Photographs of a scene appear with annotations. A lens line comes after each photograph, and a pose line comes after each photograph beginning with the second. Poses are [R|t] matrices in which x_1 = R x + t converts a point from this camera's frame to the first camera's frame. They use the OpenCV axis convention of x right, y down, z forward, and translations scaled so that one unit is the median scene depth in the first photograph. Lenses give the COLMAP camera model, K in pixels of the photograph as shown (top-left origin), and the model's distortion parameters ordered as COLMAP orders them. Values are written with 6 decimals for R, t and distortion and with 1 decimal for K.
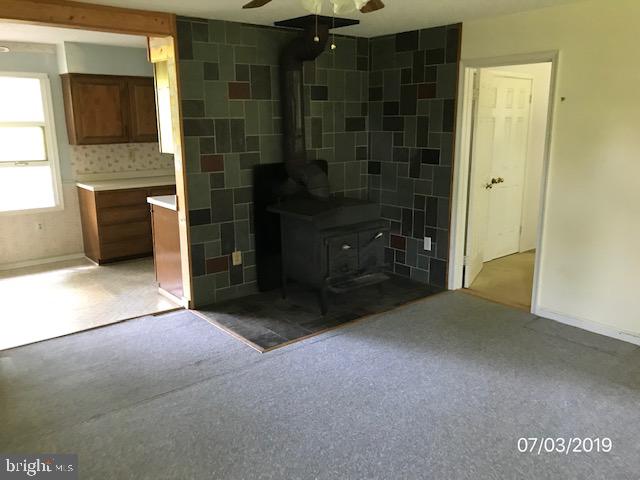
lens RADIAL K [[529.5, 0, 320.1], [0, 529.5, 240.2], [0, 0, 1]] dist [-0.006107, -0.002429]
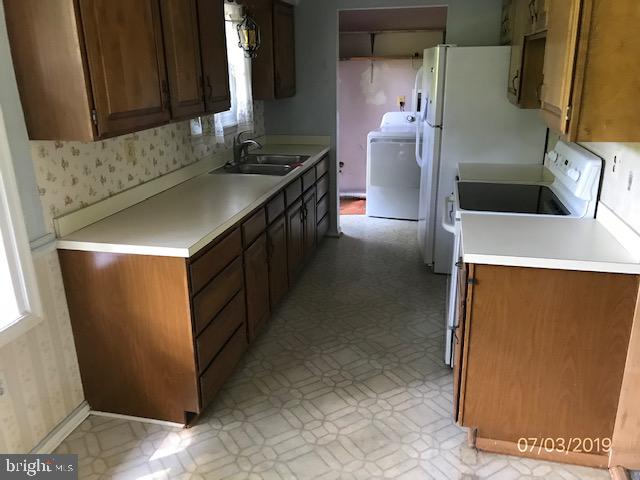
lens RADIAL K [[529.5, 0, 319.5], [0, 529.5, 239.2], [0, 0, 1]] dist [-0.006107, -0.002429]
pose [[0.797298, -0.196104, 0.570840, -0.524978], [0.148389, 0.980407, 0.129549, -0.129986], [-0.585061, -0.018583, 0.810777, 0.585295]]
